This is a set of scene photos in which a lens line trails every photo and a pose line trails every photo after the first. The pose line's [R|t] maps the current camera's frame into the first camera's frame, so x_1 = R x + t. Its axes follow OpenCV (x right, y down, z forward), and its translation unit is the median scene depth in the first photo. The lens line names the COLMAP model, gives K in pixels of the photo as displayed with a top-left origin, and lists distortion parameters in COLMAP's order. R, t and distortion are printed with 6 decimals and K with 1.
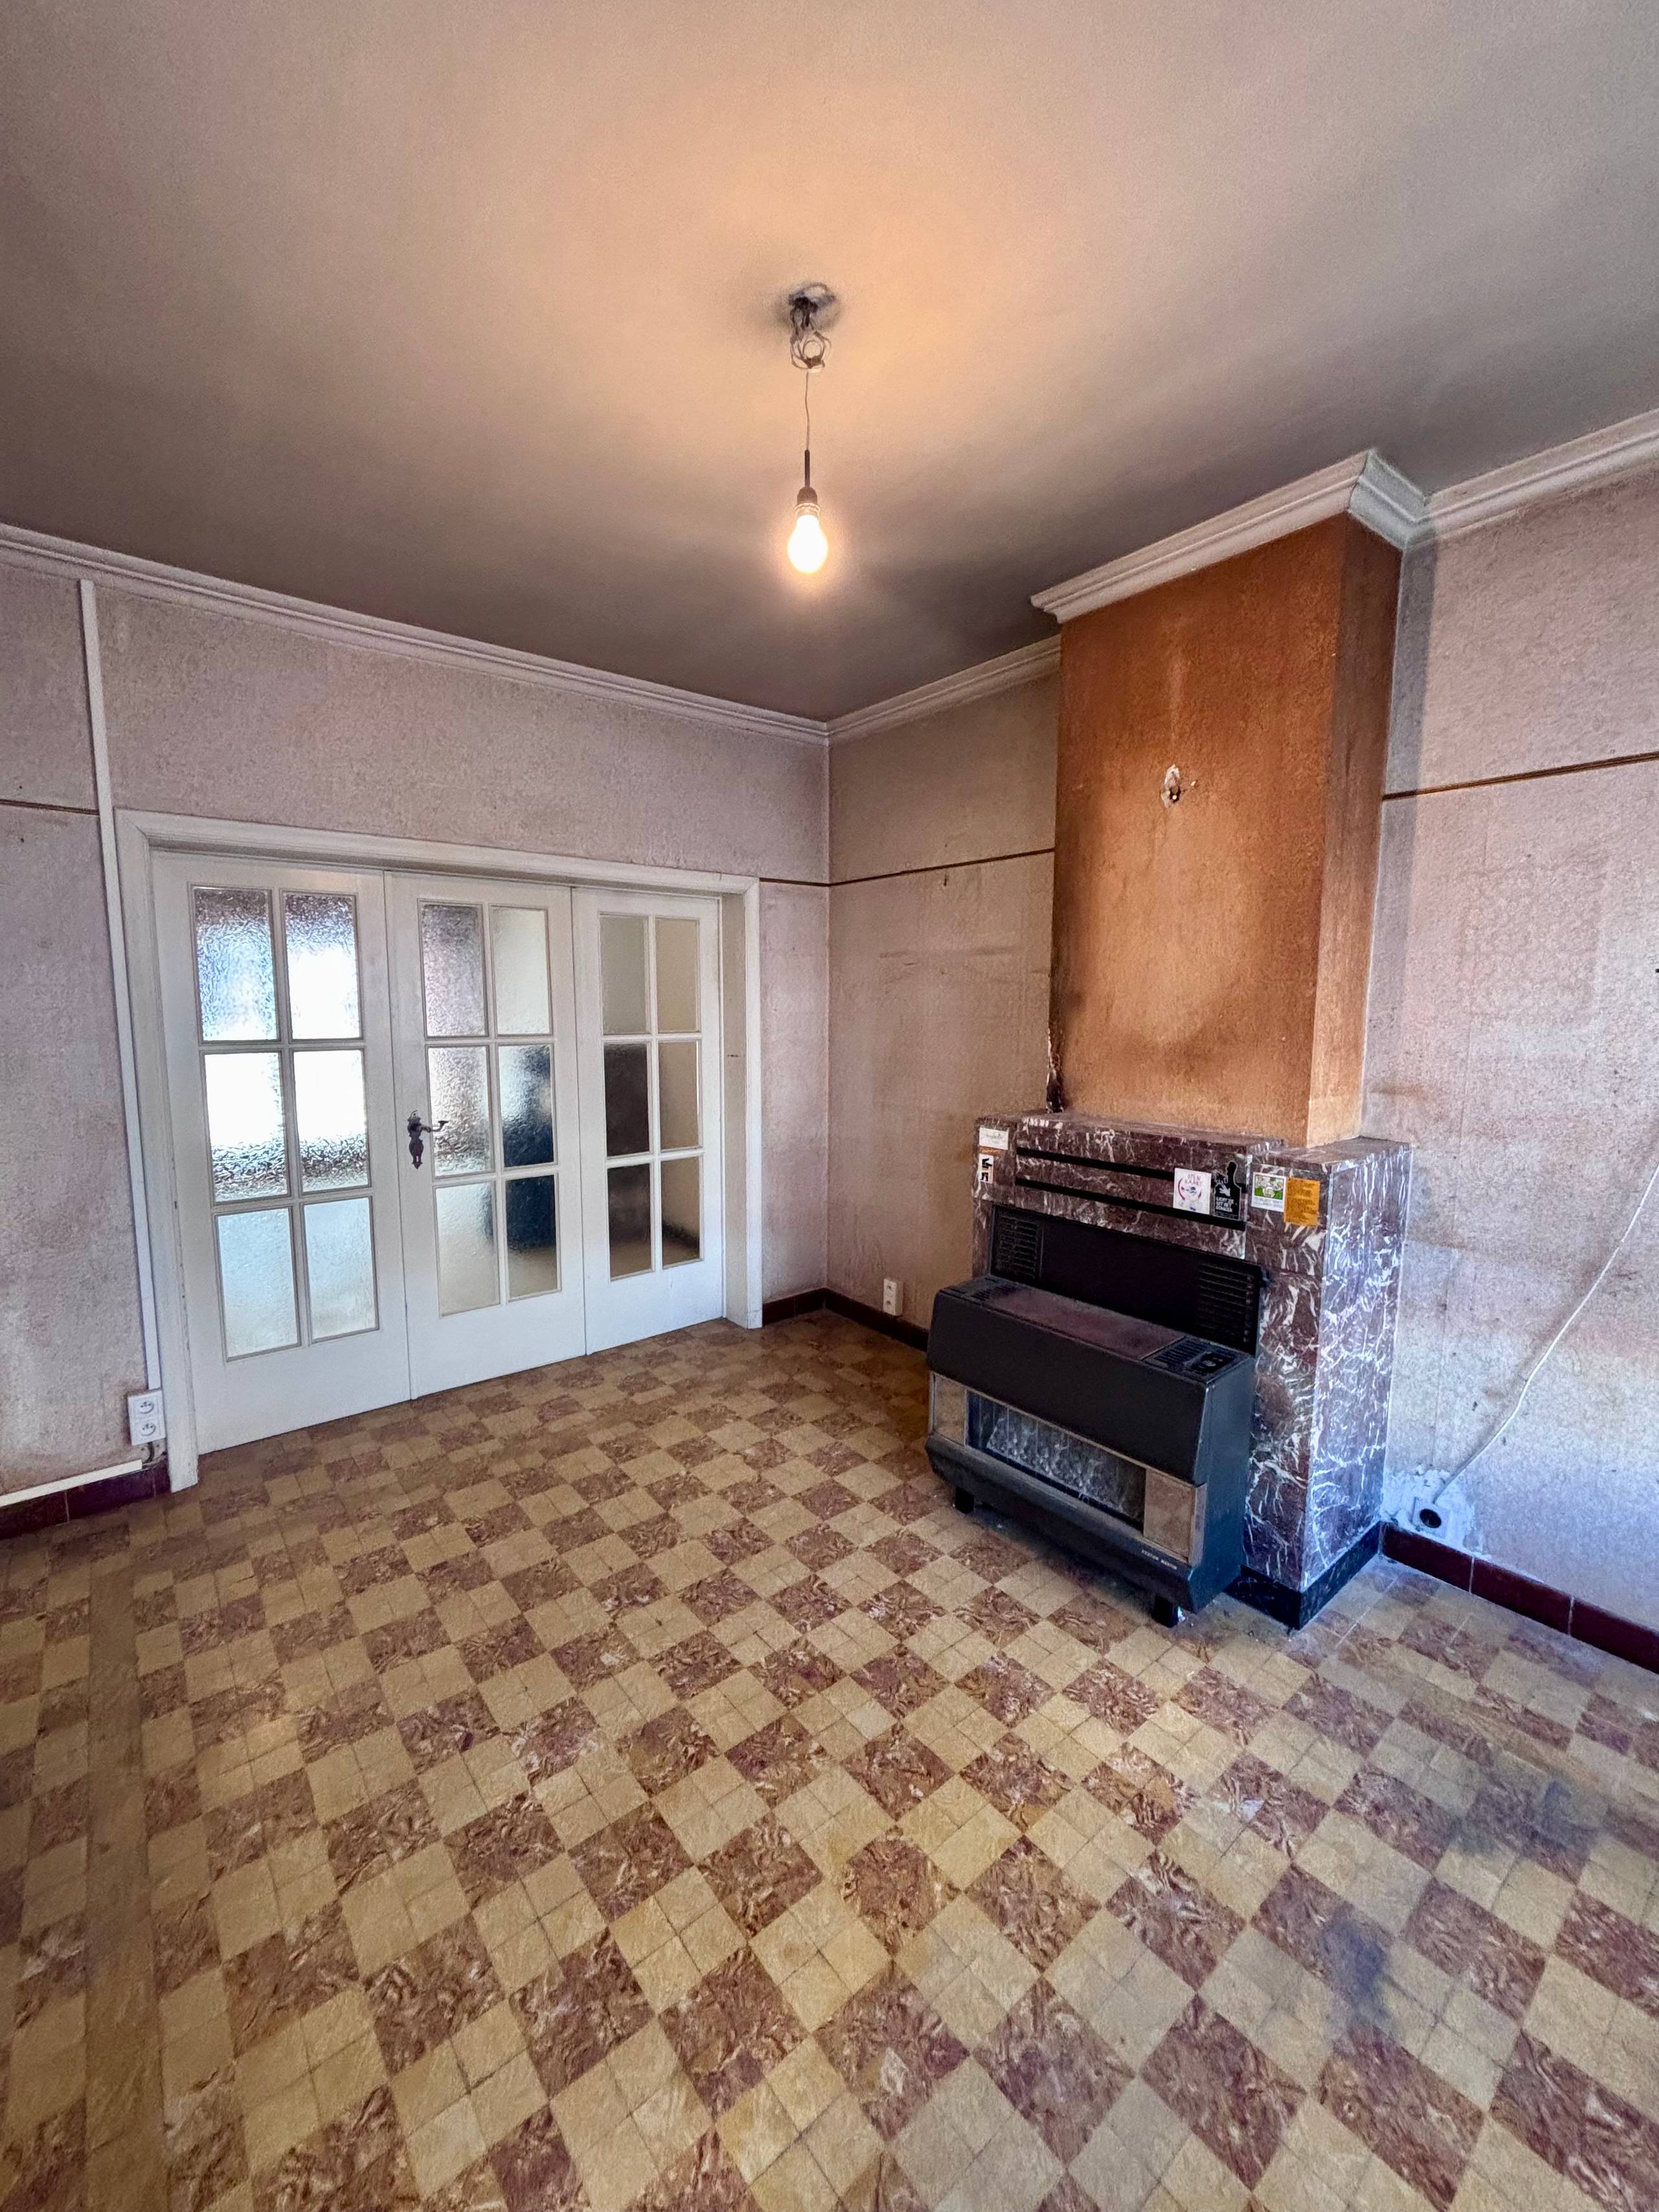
lens RADIAL K [[891.7, 0, 835.3], [0, 891.7, 1096.9], [0, 0, 1]] dist [0.004902, -0.001985]
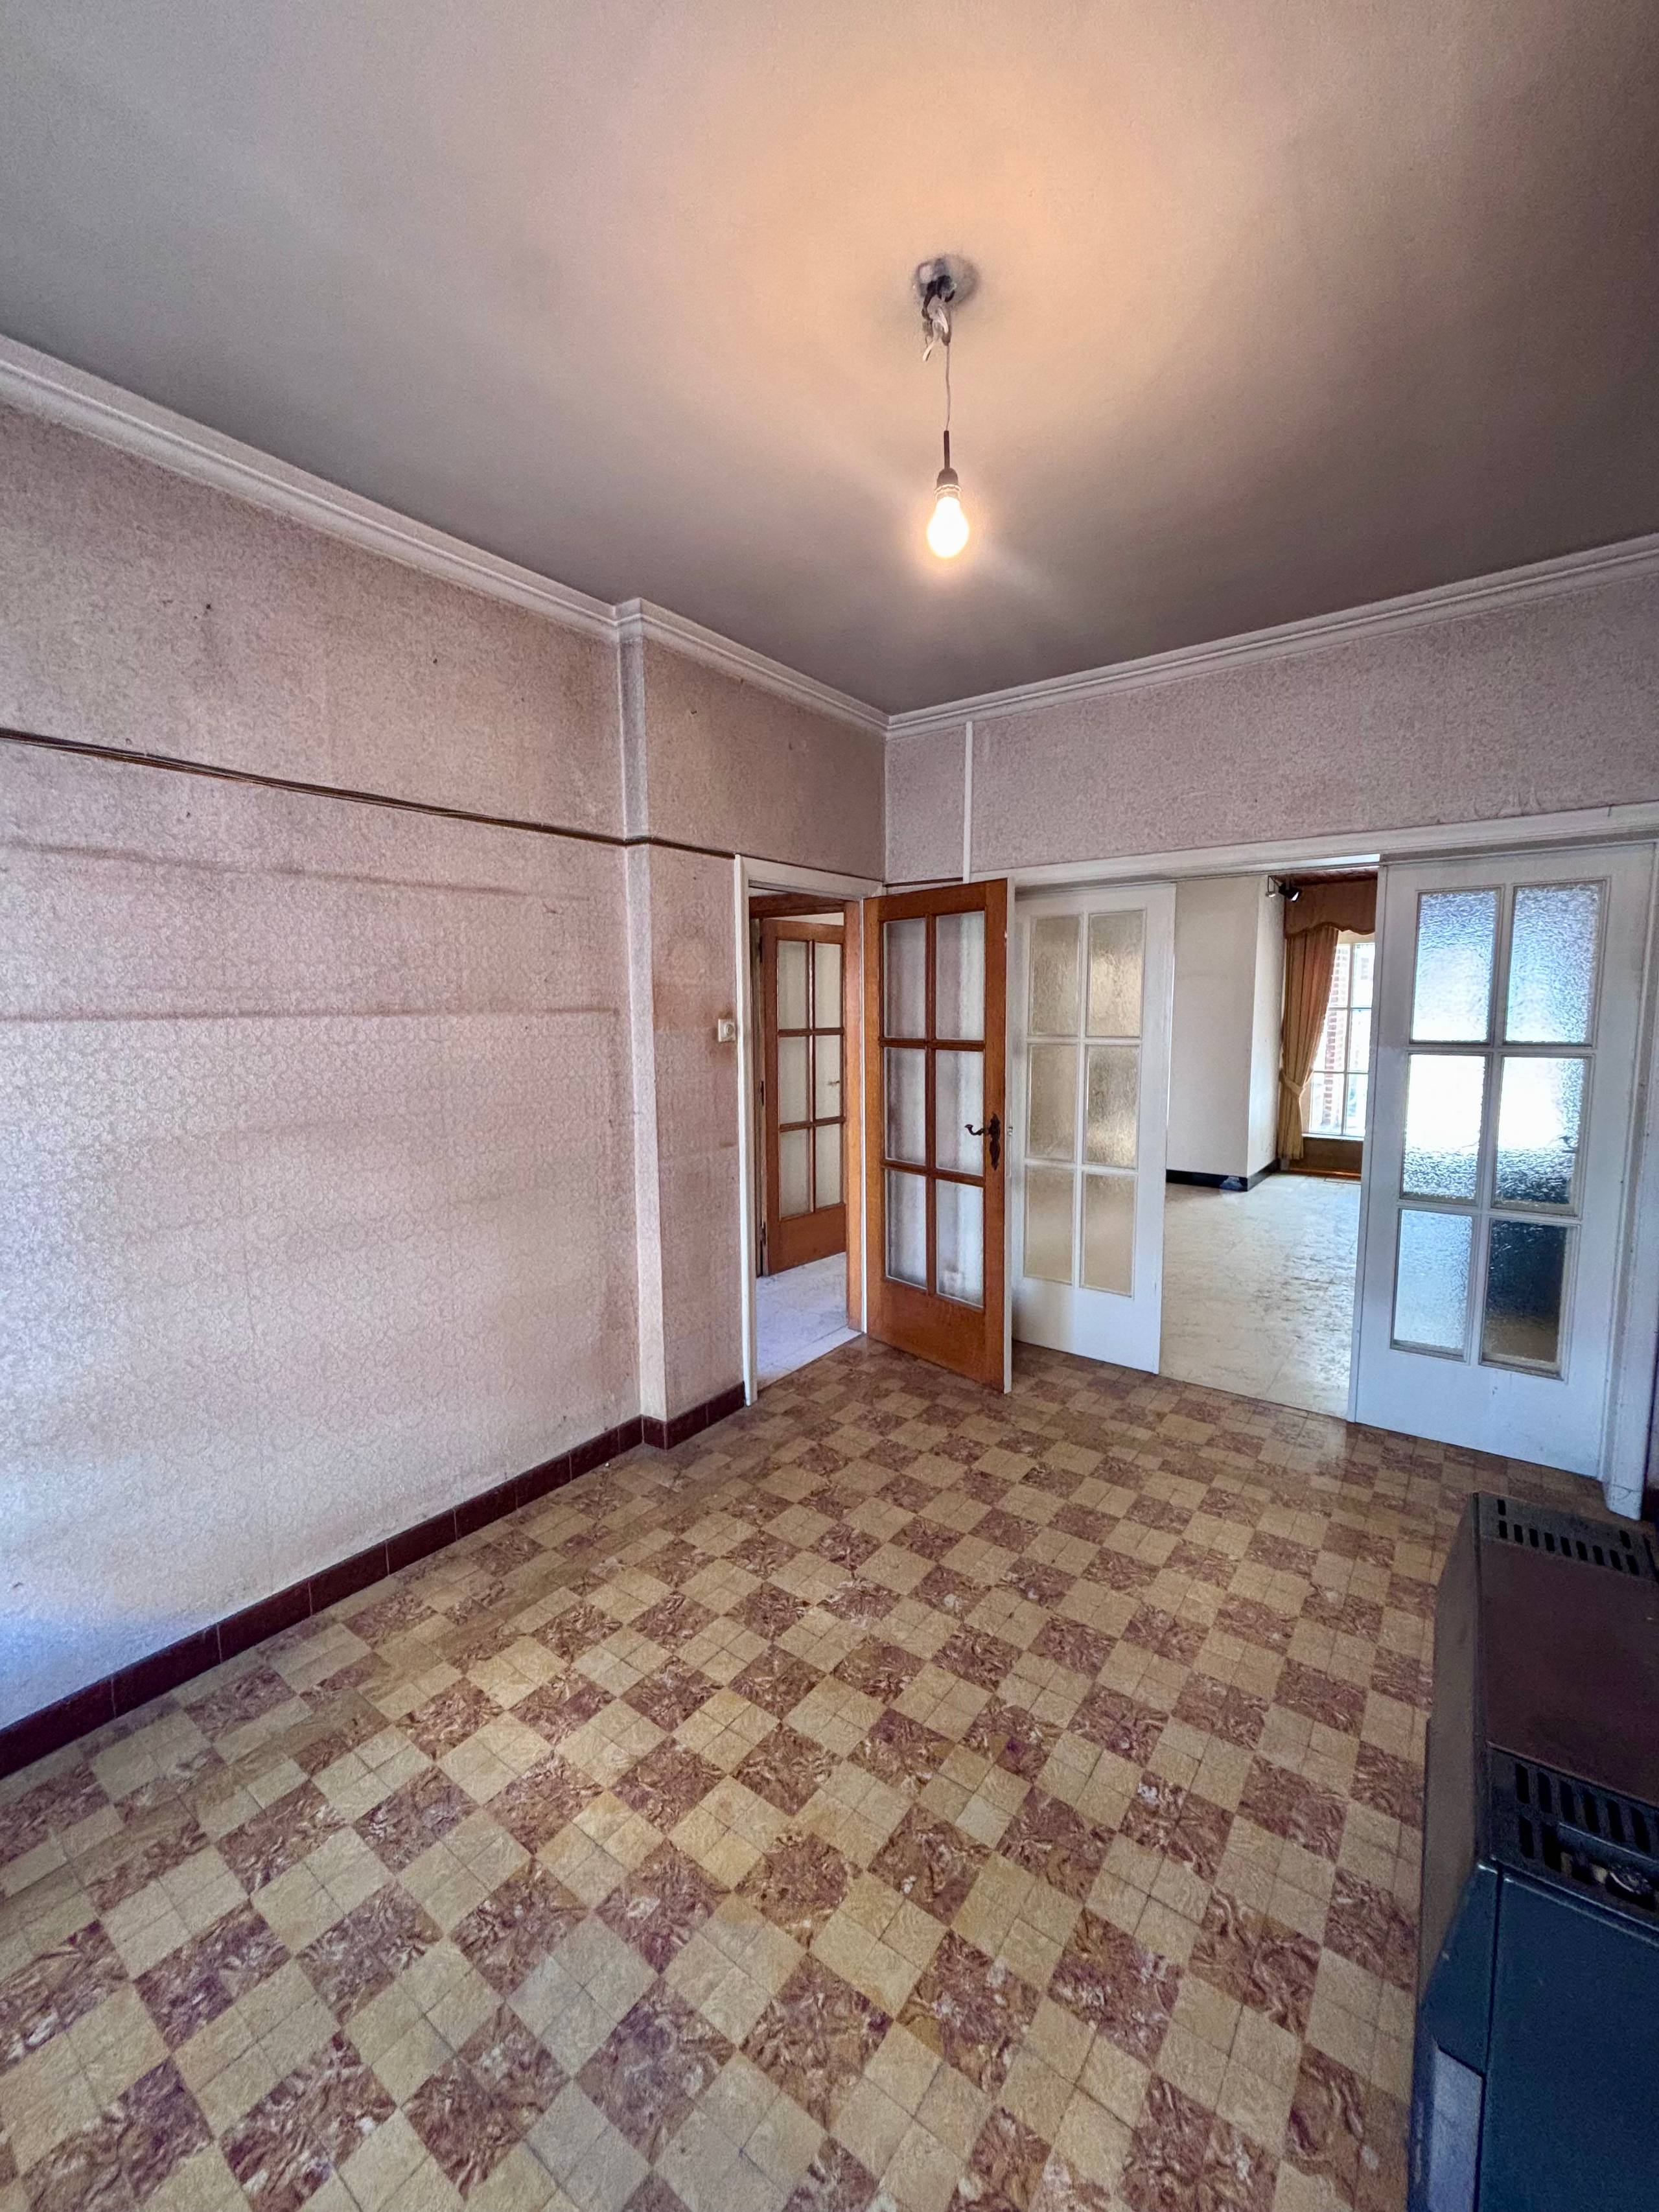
lens RADIAL K [[862.8, 0, 834.0], [0, 862.8, 1116.7], [0, 0, 1]] dist [0.001496, 0.000024]
pose [[0.233760, 0.104967, -0.966612, 0.851134], [-0.078301, 0.992959, 0.088892, -0.080385], [0.969136, 0.054907, 0.240333, 0.670869]]
